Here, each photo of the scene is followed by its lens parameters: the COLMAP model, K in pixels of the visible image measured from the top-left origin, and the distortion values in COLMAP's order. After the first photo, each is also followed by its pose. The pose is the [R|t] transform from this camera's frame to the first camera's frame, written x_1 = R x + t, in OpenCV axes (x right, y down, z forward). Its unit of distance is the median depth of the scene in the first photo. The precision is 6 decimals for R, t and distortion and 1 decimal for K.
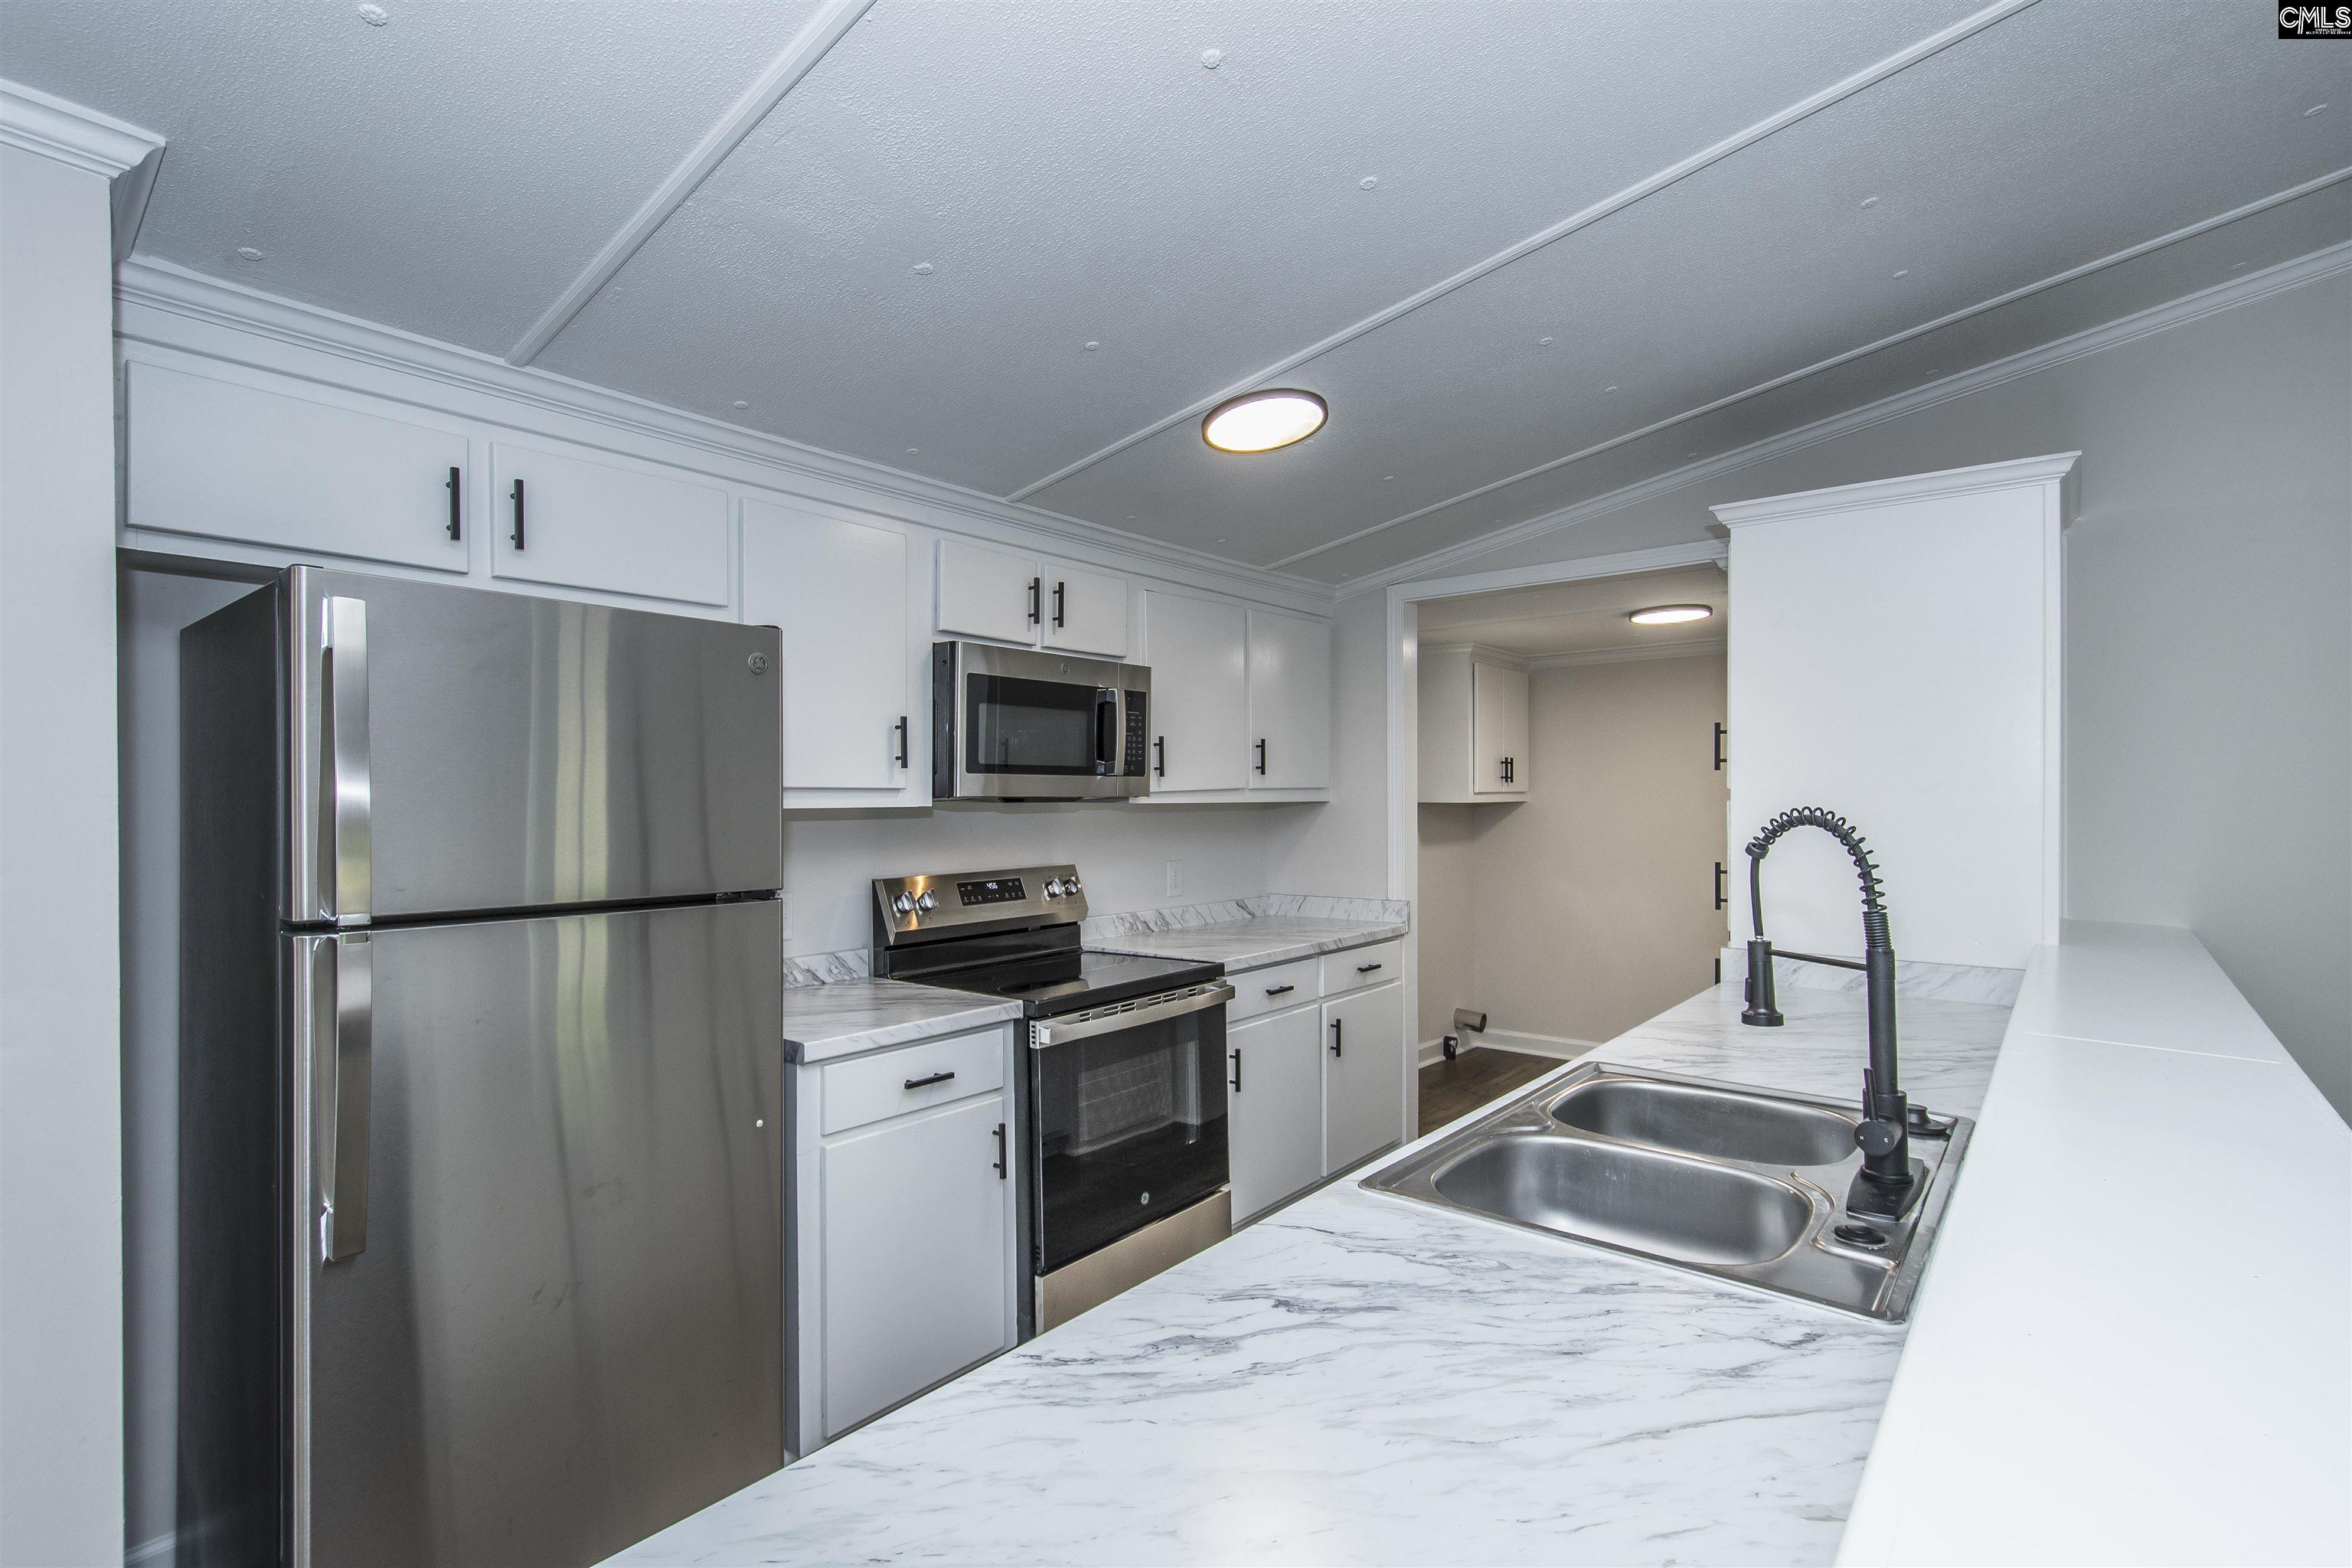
lens RADIAL K [[1093.4, 0, 1149.0], [0, 1093.4, 799.7], [0, 0, 1]] dist [0.004993, -0.006725]
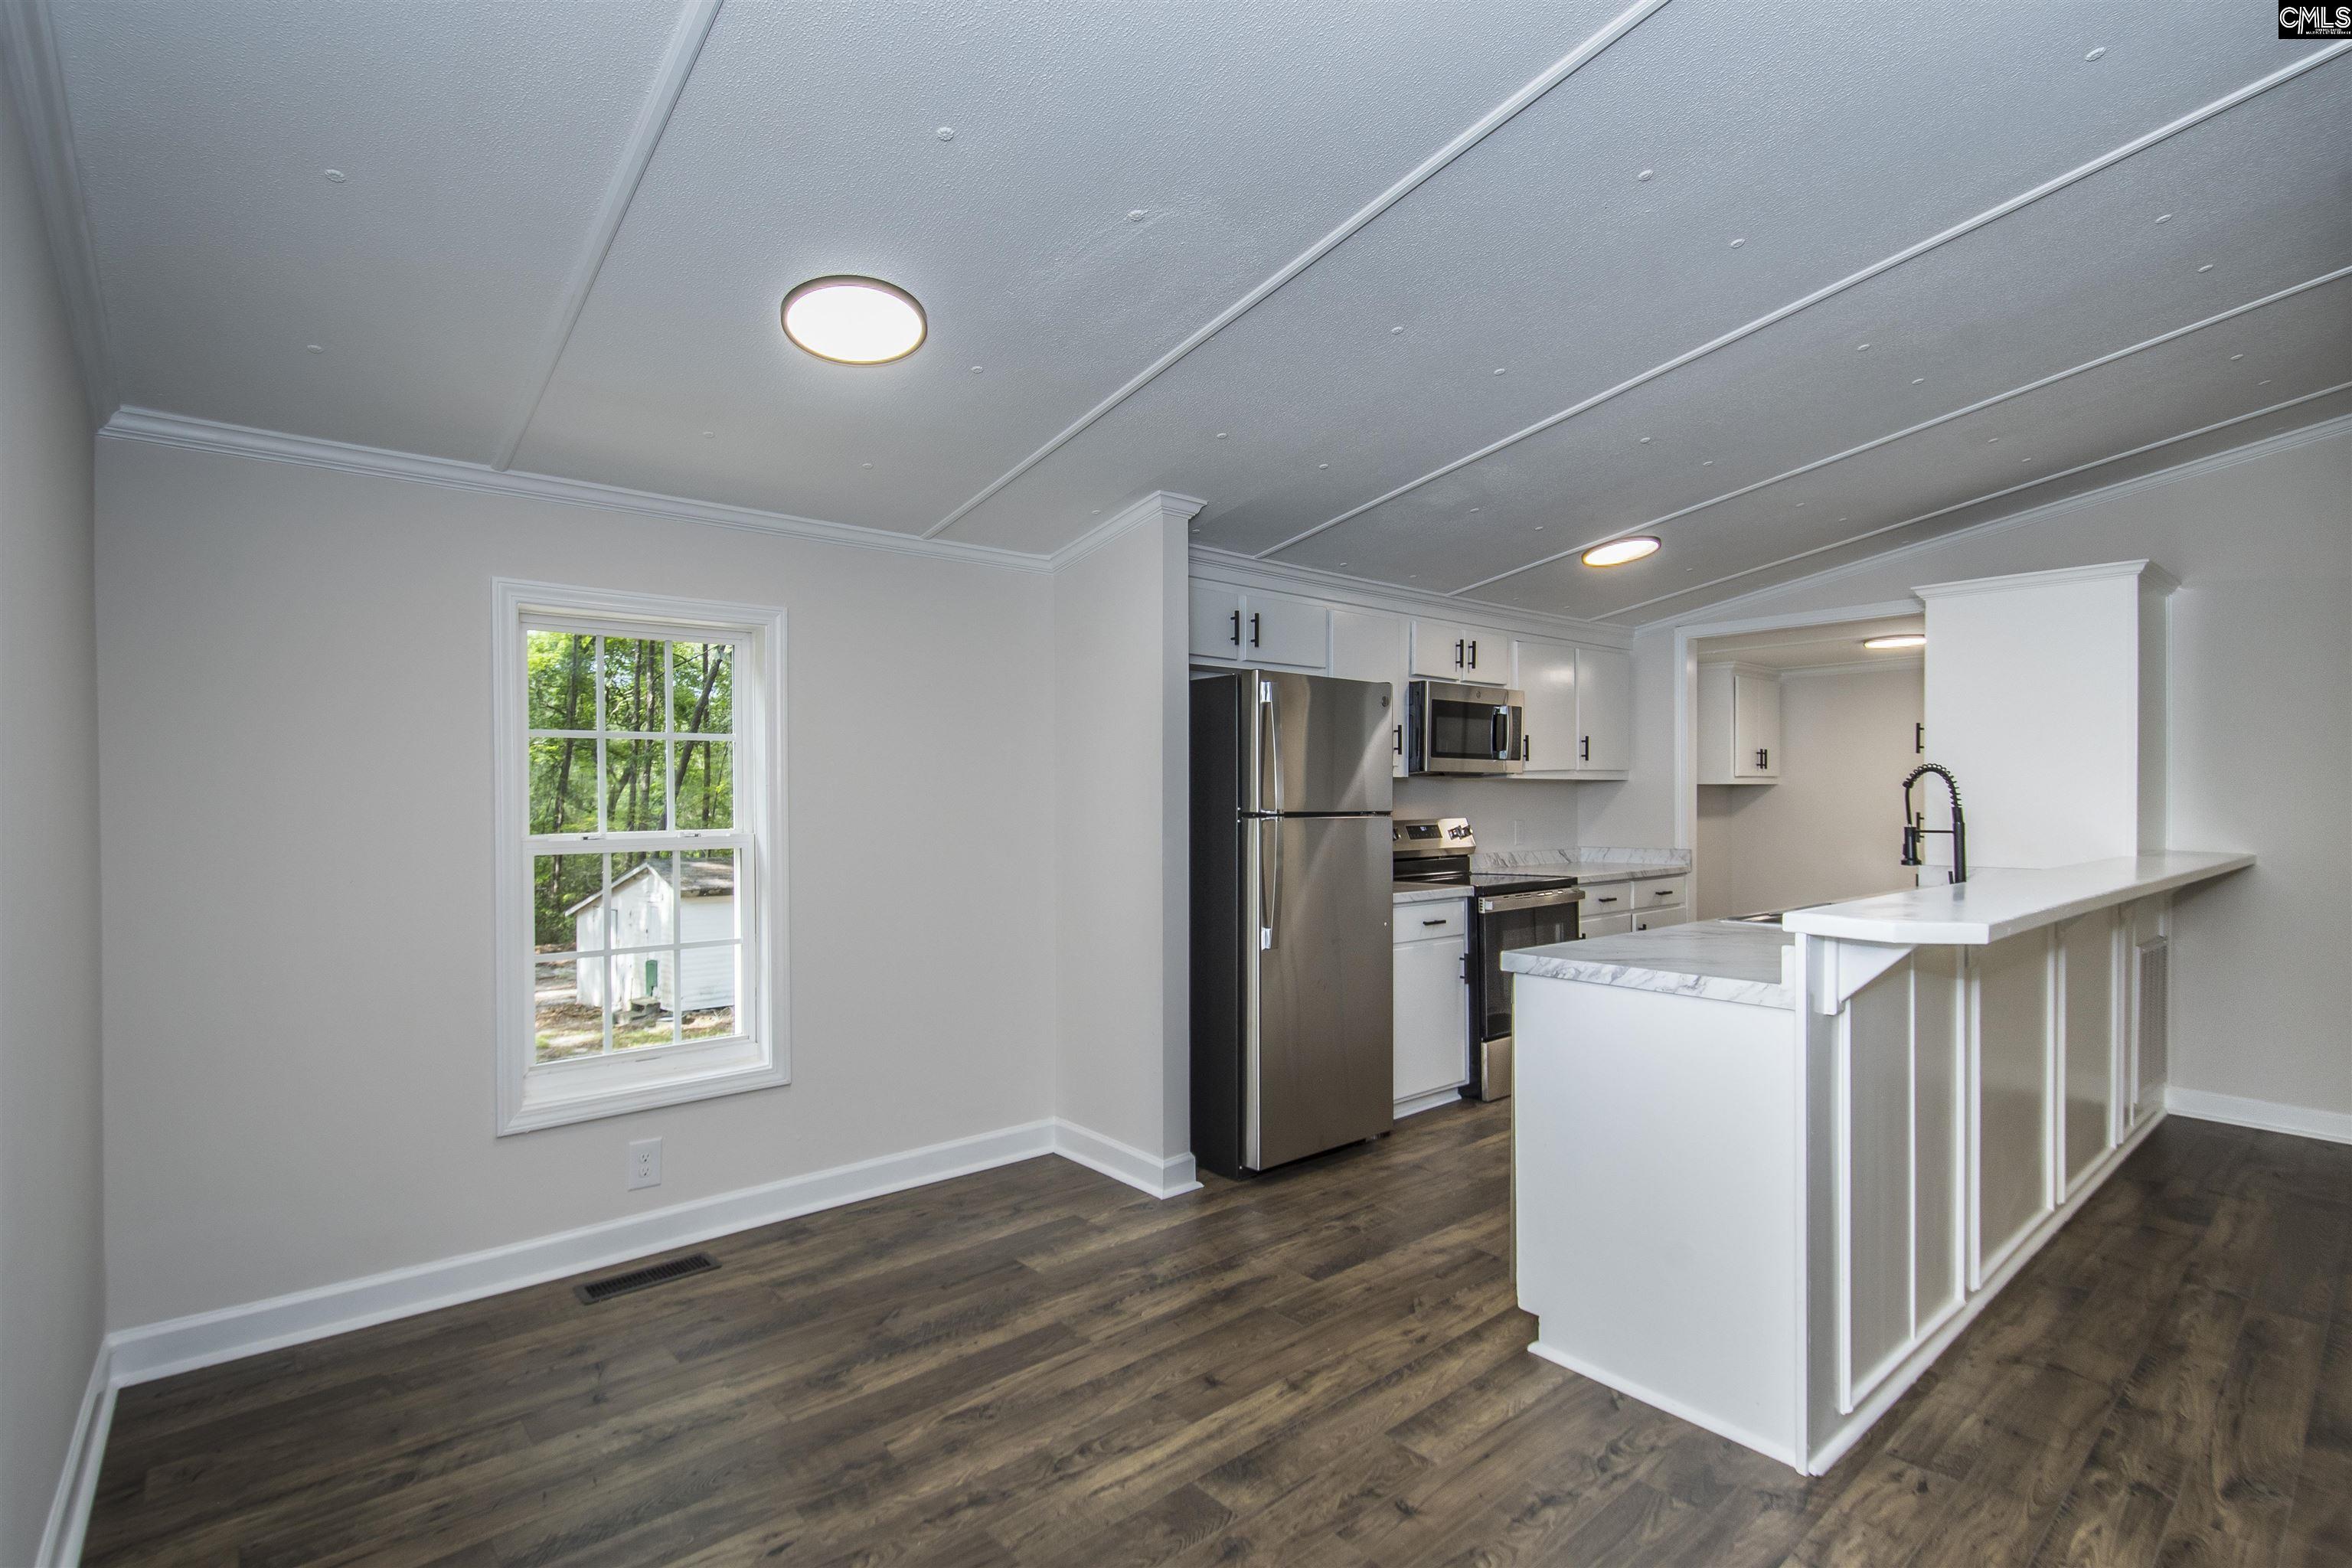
lens RADIAL K [[1093.4, 0, 1149.0], [0, 1093.4, 799.7], [0, 0, 1]] dist [0.004993, -0.006725]
pose [[0.983793, 0.001088, -0.179307, -0.281265], [-0.001098, 0.999999, 0.000040, 0.040549], [0.179307, 0.000158, 0.983793, -0.735664]]
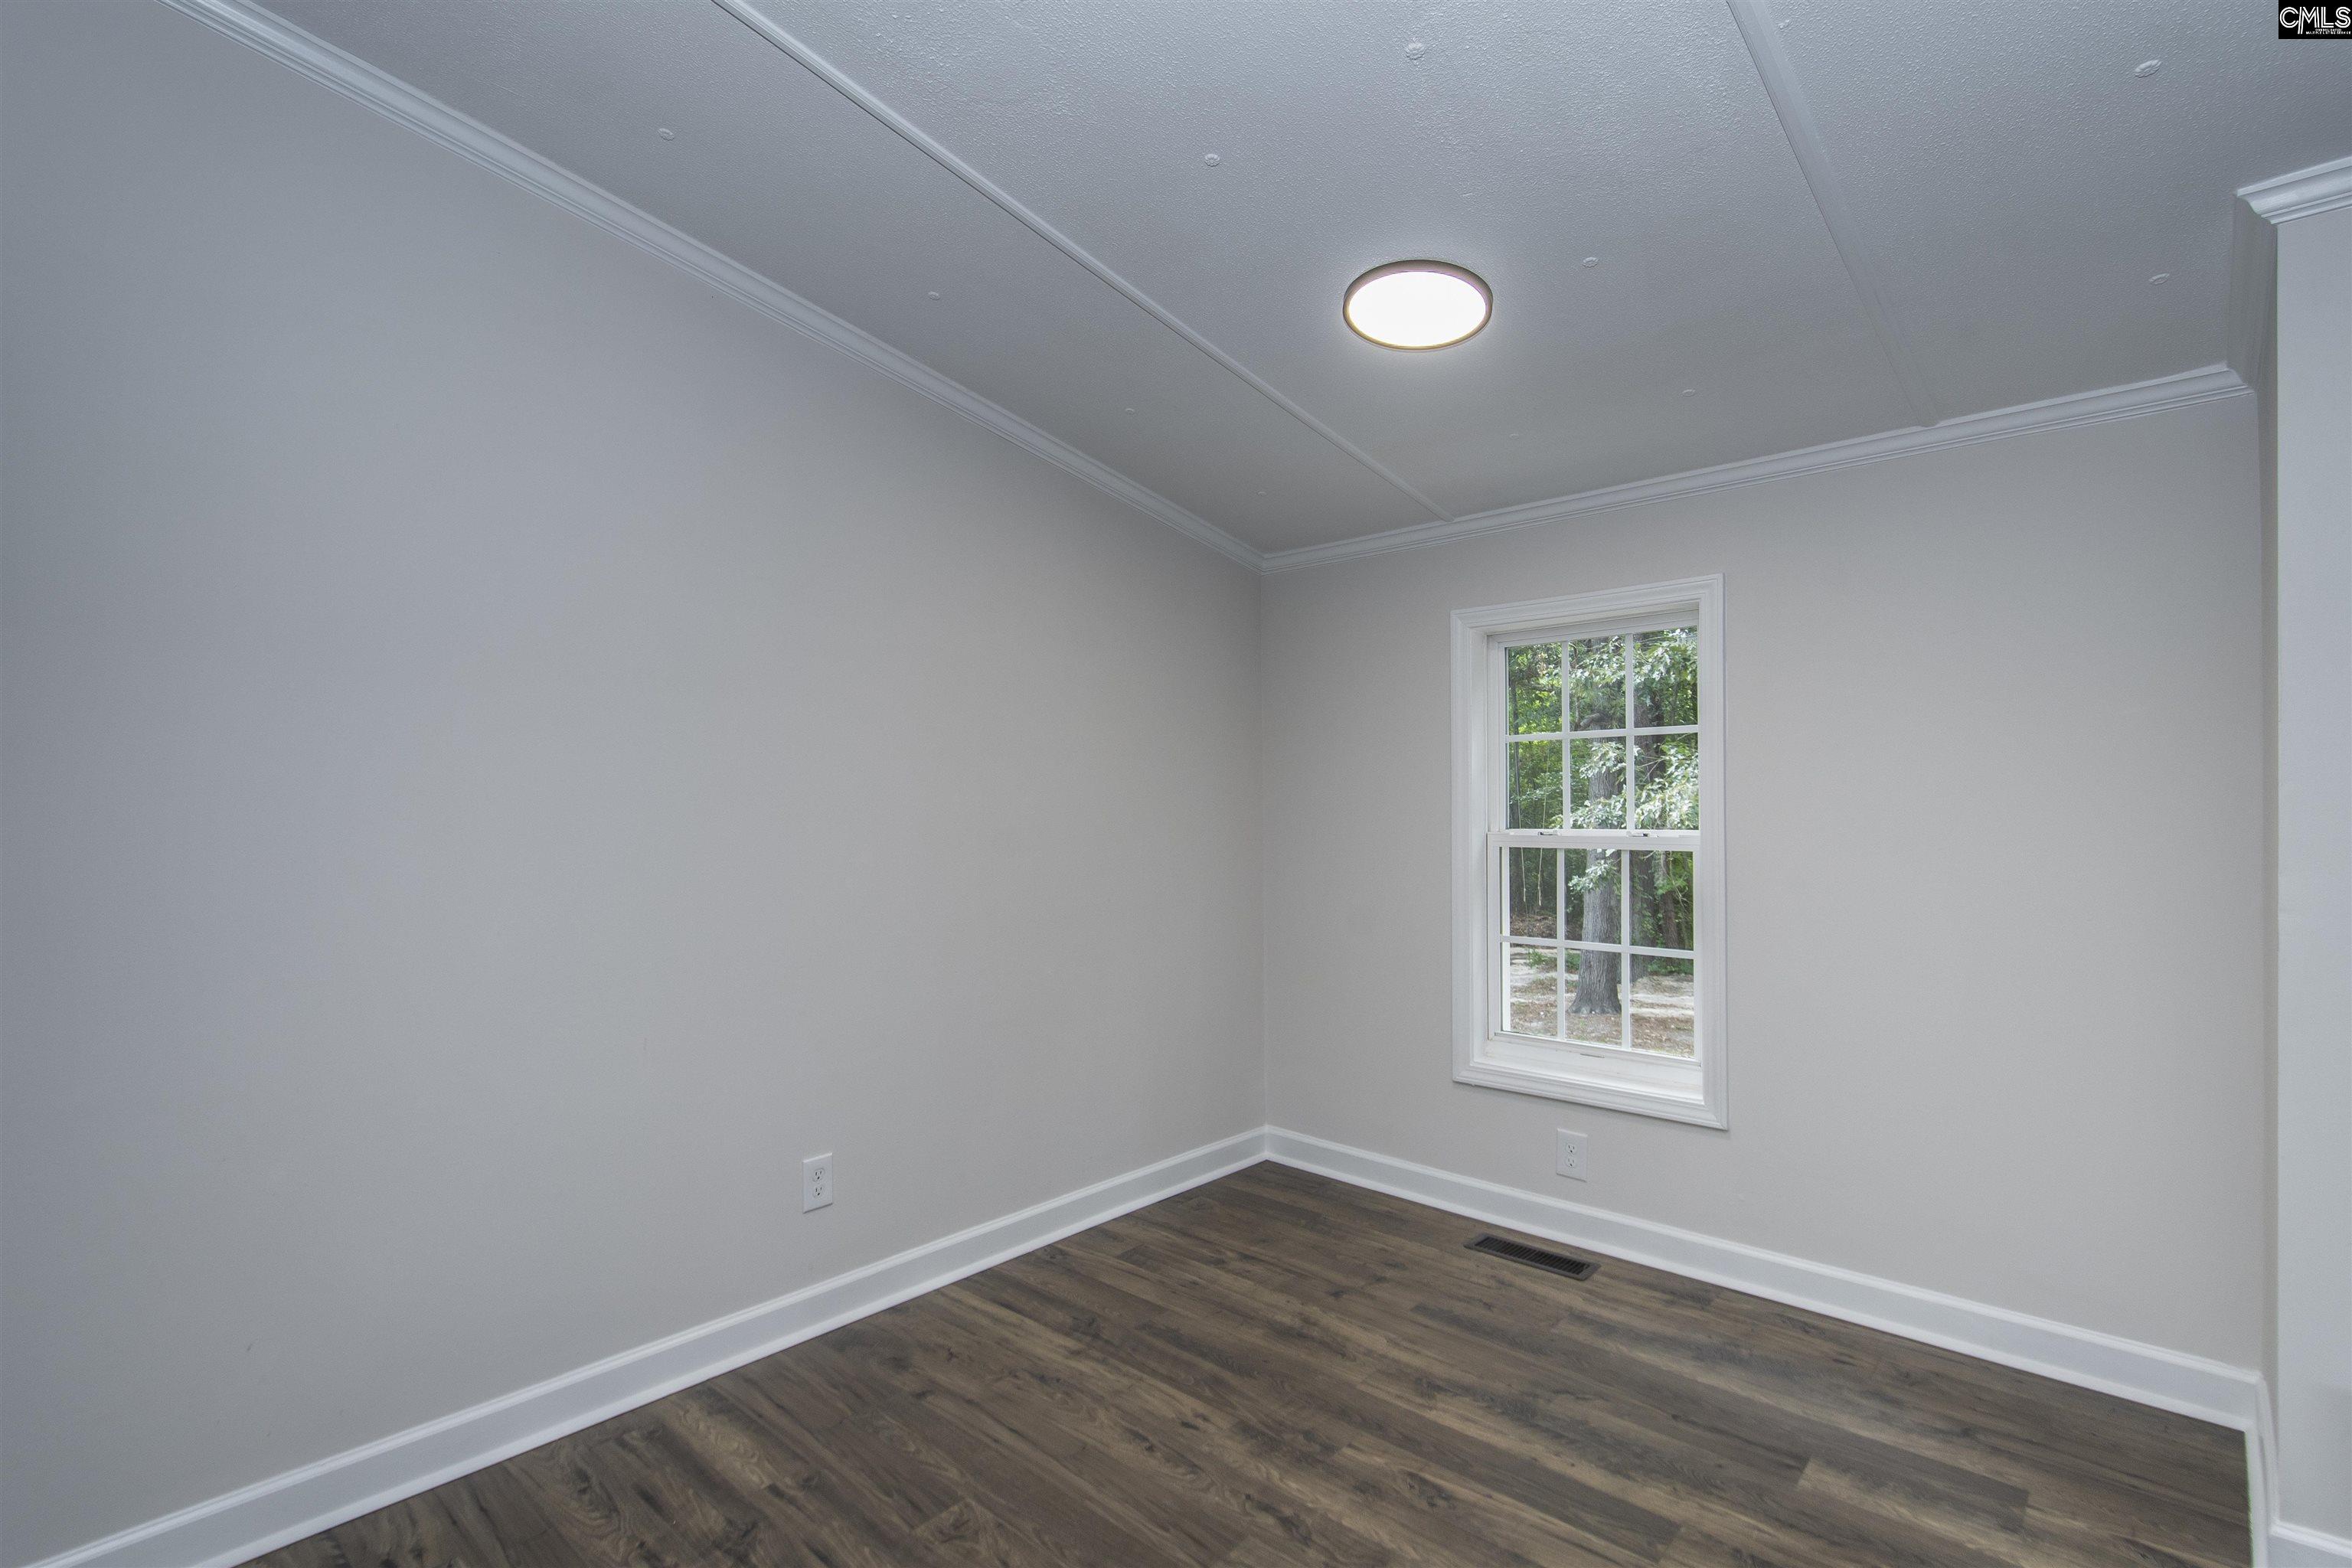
lens RADIAL K [[1093.4, 0, 1149.0], [0, 1093.4, 799.7], [0, 0, 1]] dist [0.004993, -0.006725]
pose [[-0.057714, 0.004923, -0.998321, 0.154883], [0.000560, 0.999988, 0.004899, 0.037092], [0.998333, -0.000276, -0.057716, -0.130888]]
